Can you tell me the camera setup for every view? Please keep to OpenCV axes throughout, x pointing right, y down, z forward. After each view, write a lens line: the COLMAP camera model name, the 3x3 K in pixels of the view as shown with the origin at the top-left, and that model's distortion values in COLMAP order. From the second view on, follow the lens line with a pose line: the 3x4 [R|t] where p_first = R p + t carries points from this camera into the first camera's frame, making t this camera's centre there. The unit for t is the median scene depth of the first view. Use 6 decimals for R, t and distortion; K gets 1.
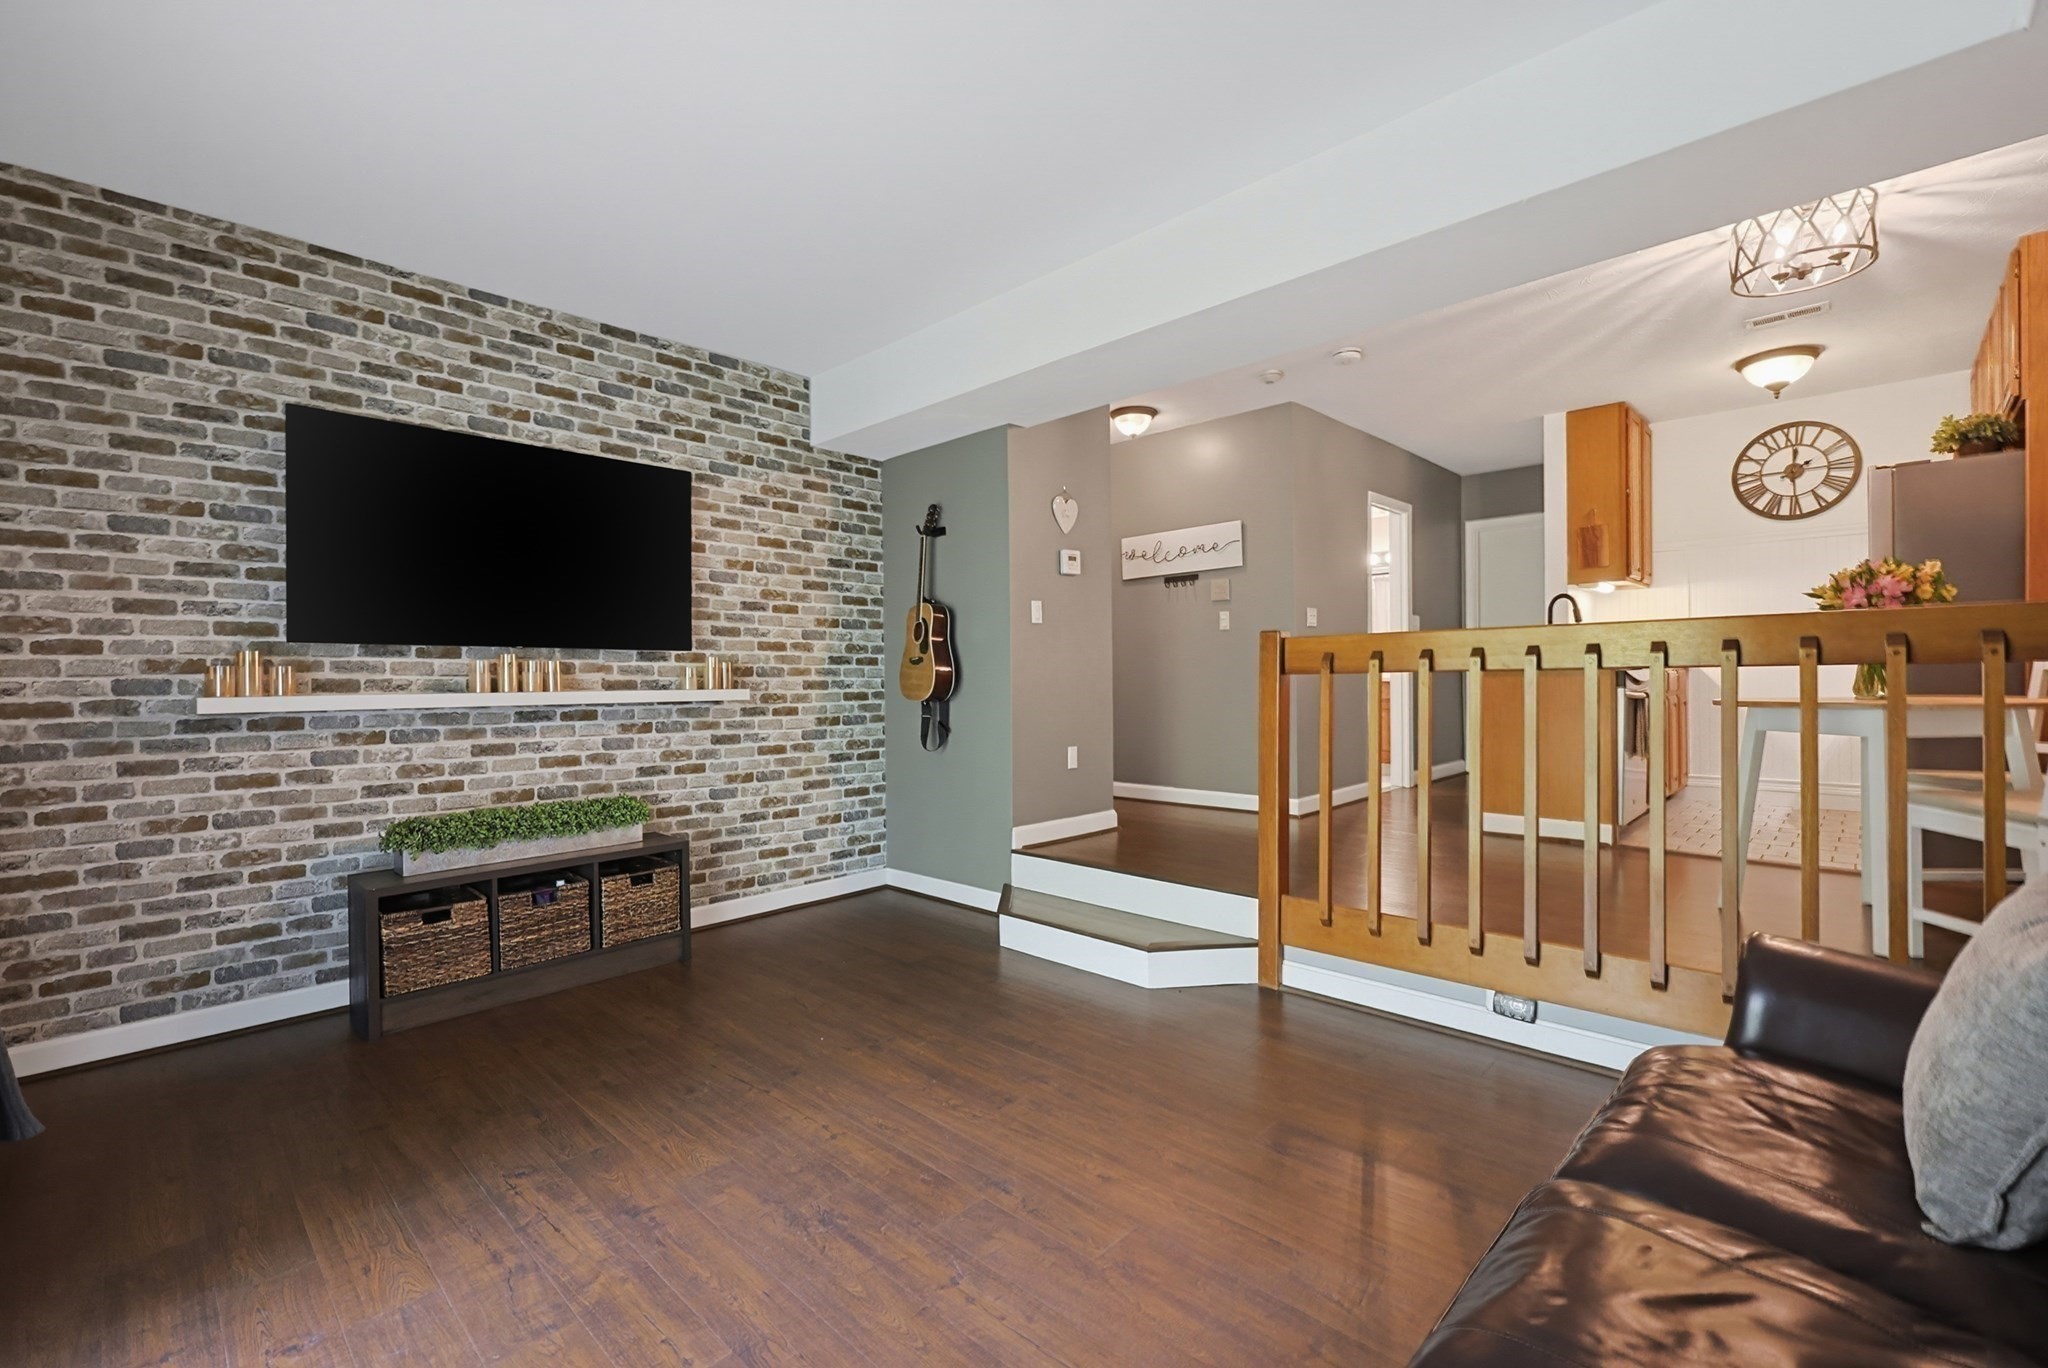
lens RADIAL K [[877.7, 0, 1018.8], [0, 877.7, 683.6], [0, 0, 1]] dist [0.003745, -0.002900]
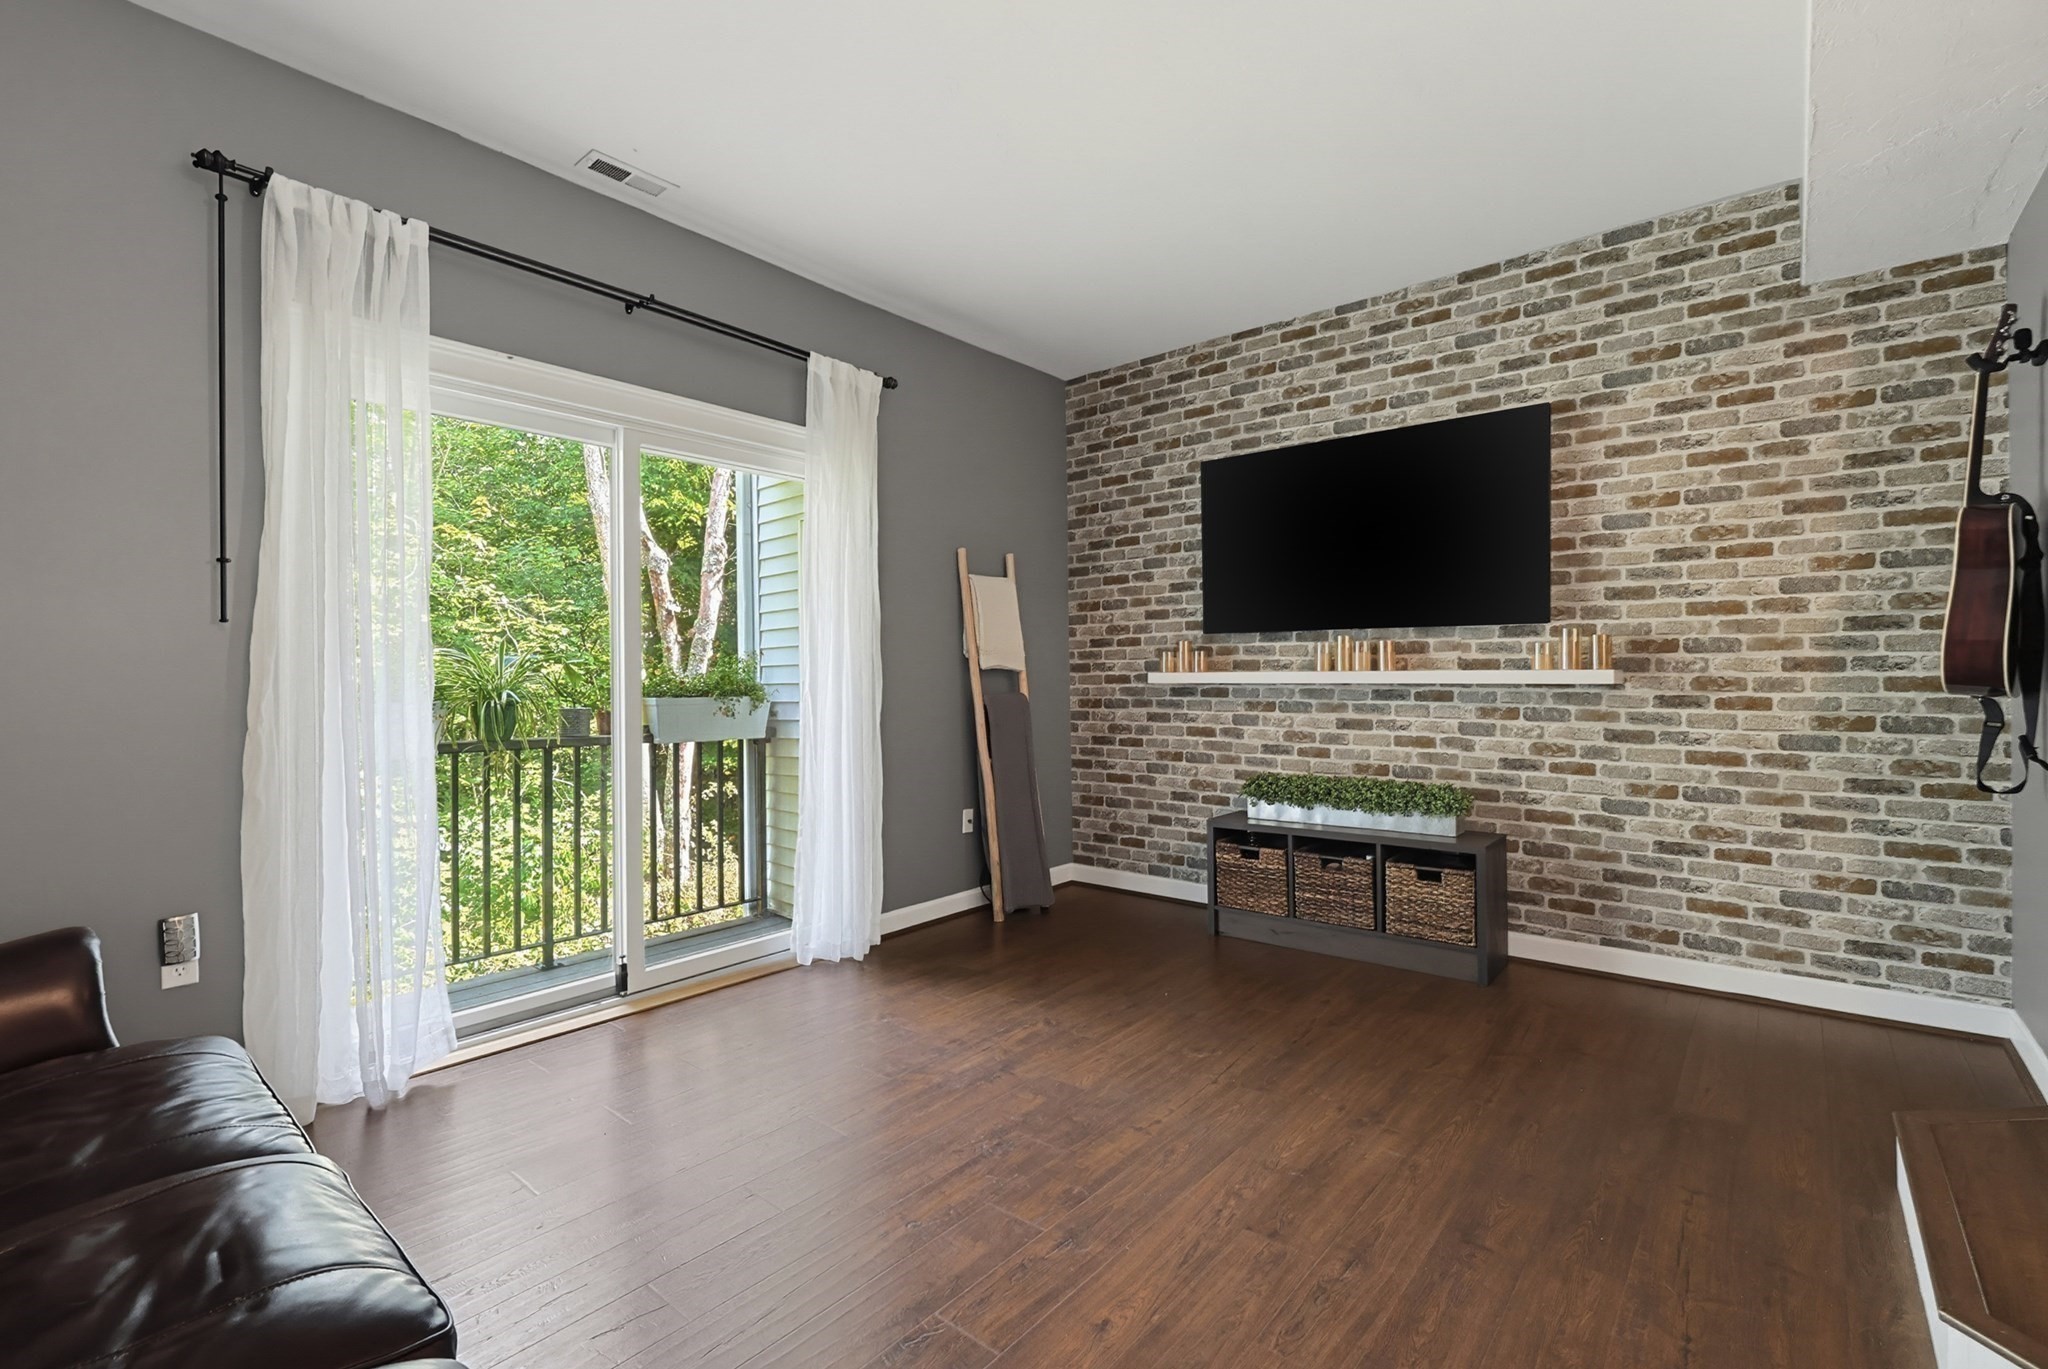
lens RADIAL K [[918.0, 0, 1013.1], [0, 918.0, 672.5], [0, 0, 1]] dist [-0.002169, -0.000055]
pose [[0.064667, 0.009531, -0.997861, 0.464339], [0.002534, 0.999950, 0.009715, -0.000298], [0.997904, -0.003157, 0.064640, 0.468079]]
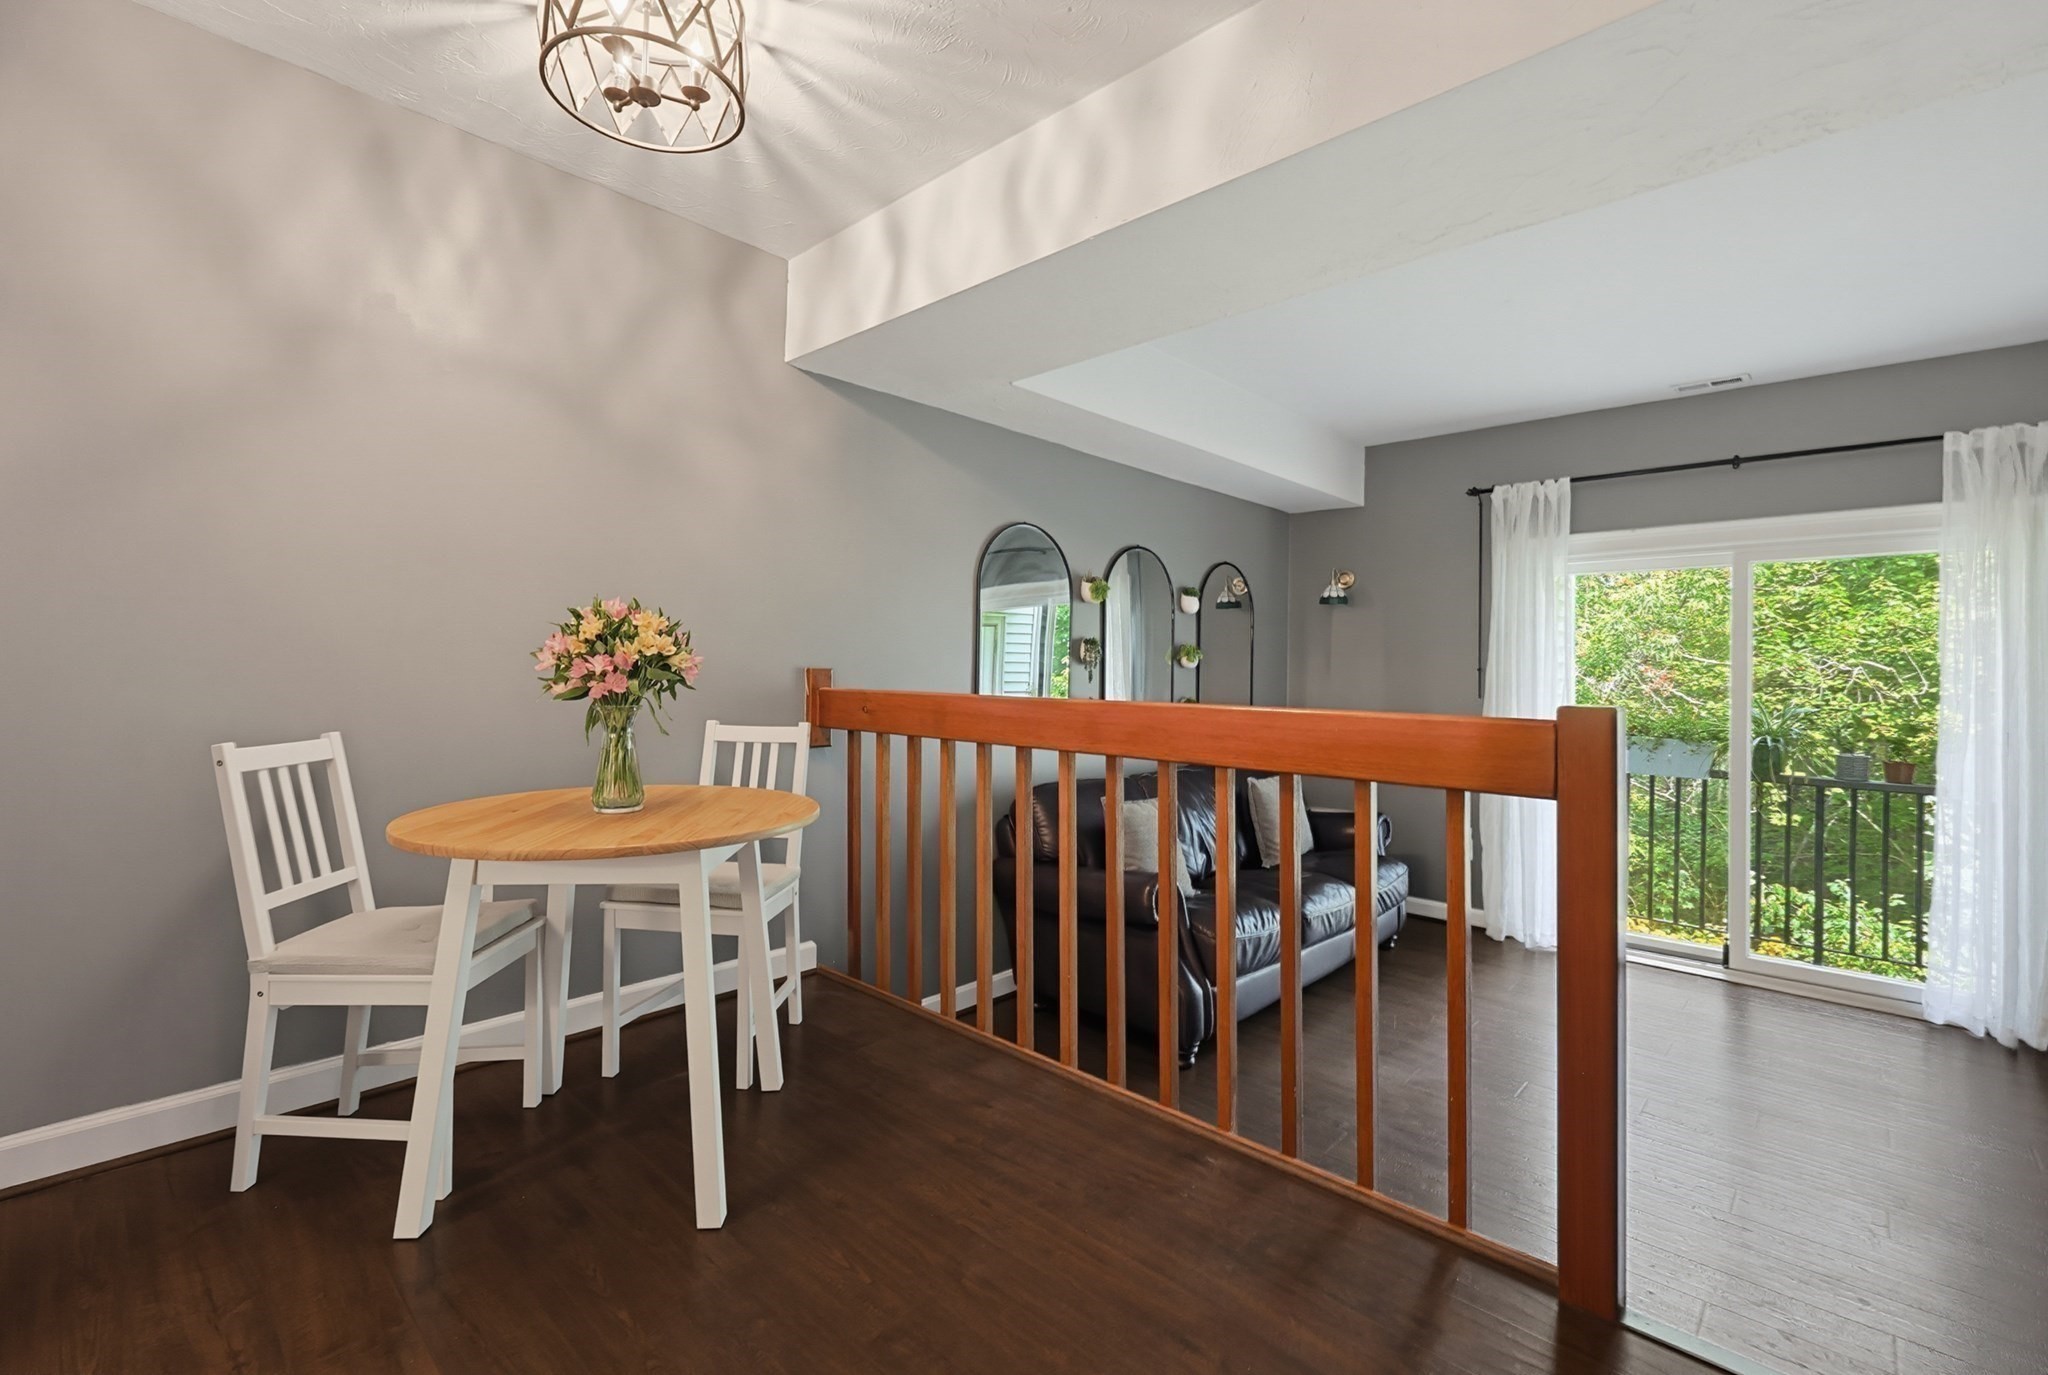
lens RADIAL K [[877.7, 0, 1001.2], [0, 877.7, 673.3], [0, 0, 1]] dist [0.003745, -0.002900]
pose [[-0.999994, -0.002685, 0.002092, 0.514140], [-0.002673, 0.999977, 0.006157, -0.068537], [-0.002108, 0.006151, -0.999979, 1.244384]]
